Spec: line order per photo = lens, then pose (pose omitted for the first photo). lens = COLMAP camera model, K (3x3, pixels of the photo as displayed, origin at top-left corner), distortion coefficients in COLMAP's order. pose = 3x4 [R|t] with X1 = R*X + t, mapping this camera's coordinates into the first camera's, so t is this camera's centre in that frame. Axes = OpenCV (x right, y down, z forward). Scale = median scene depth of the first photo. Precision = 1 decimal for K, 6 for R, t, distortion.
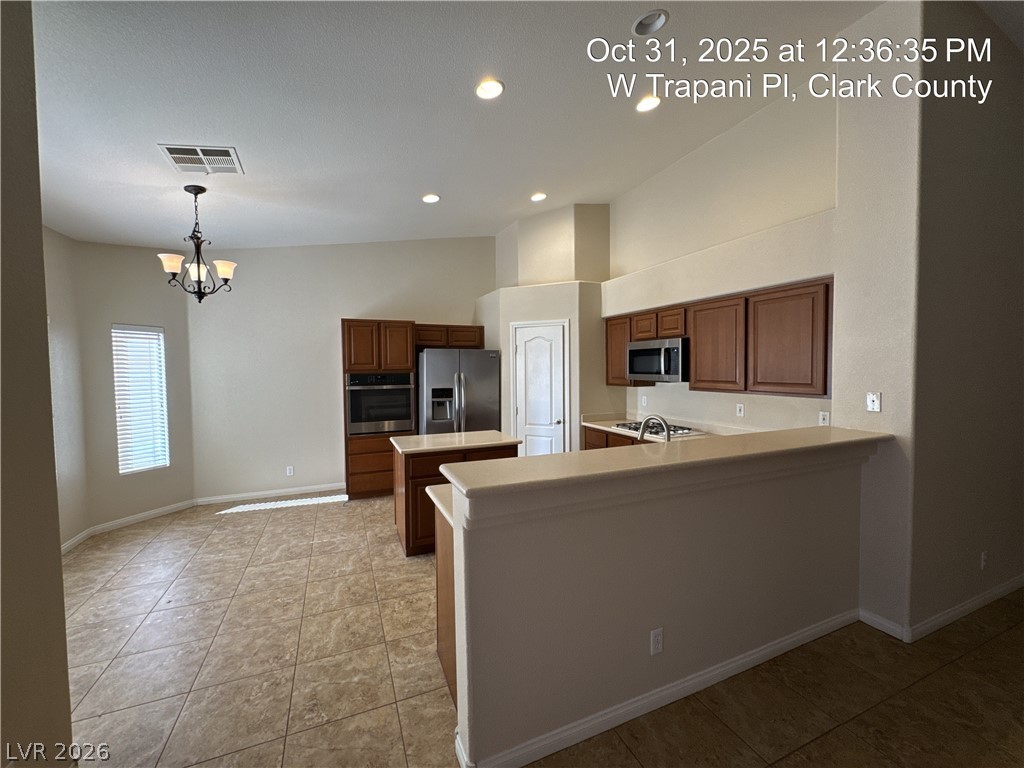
lens RADIAL K [[408.6, 0, 512.1], [0, 408.6, 383.1], [0, 0, 1]] dist [-0.003612, 0.000420]
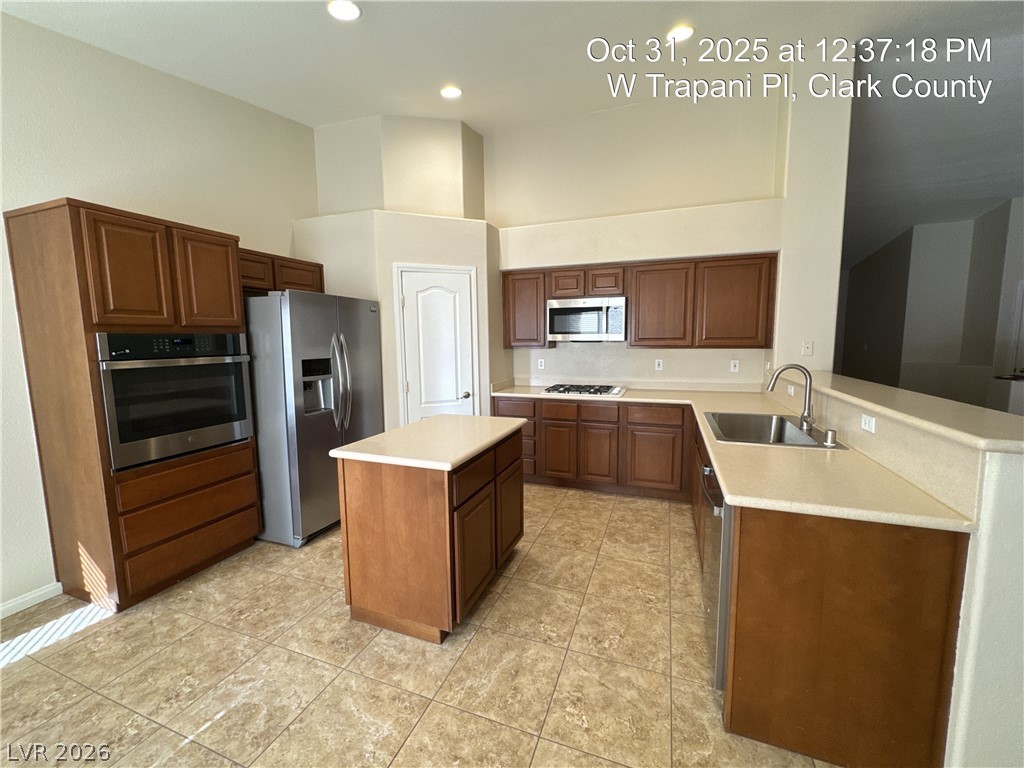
lens RADIAL K [[408.6, 0, 512.3], [0, 408.6, 382.8], [0, 0, 1]] dist [-0.003612, 0.000420]
pose [[0.693380, -0.080196, 0.716096, -0.511796], [0.033878, 0.996317, 0.078775, 0.012516], [-0.719776, -0.030361, 0.693543, 0.478923]]
